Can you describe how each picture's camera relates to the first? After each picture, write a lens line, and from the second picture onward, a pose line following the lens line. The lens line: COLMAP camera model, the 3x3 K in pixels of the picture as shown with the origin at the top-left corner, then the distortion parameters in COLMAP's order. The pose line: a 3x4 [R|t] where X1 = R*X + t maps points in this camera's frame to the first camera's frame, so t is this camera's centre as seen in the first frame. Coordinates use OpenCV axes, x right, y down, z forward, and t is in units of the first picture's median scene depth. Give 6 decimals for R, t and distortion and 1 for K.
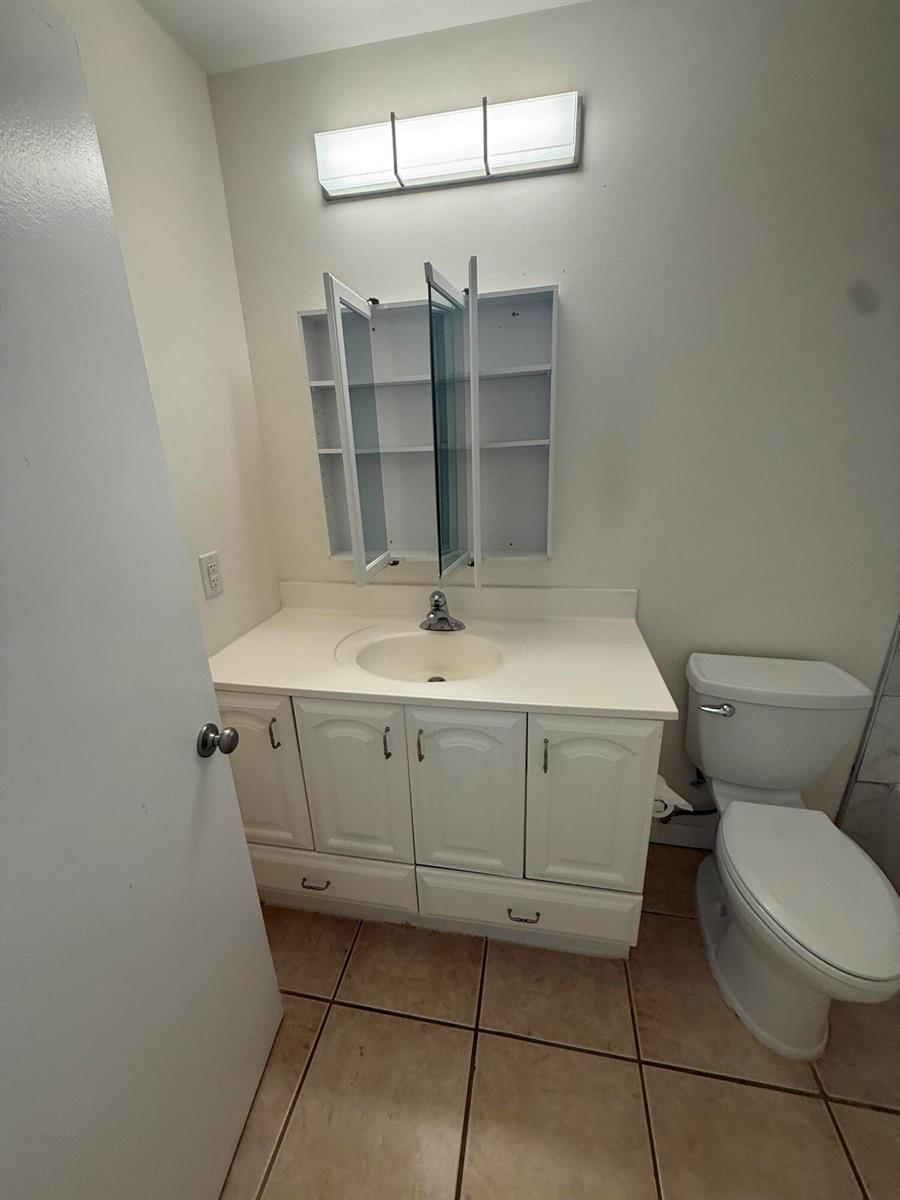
lens RADIAL K [[477.6, 0, 449.9], [0, 477.6, 598.5], [0, 0, 1]] dist [0.000853, -0.000448]
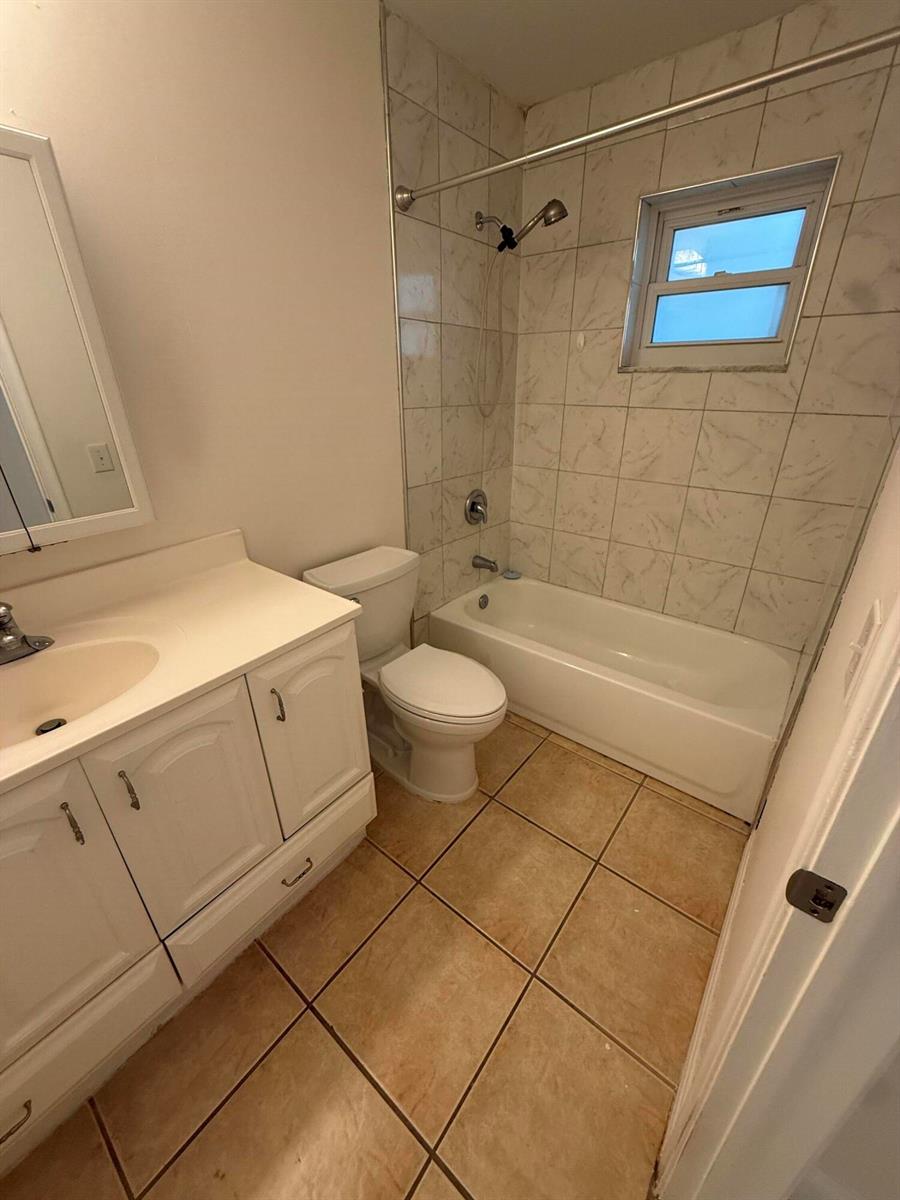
lens RADIAL K [[477.6, 0, 449.9], [0, 477.6, 598.5], [0, 0, 1]] dist [0.000853, -0.000448]
pose [[0.471565, -0.356691, 0.806472, -0.277831], [0.288474, 0.926622, 0.241153, 0.002226], [-0.833312, 0.118927, 0.539859, 0.148125]]
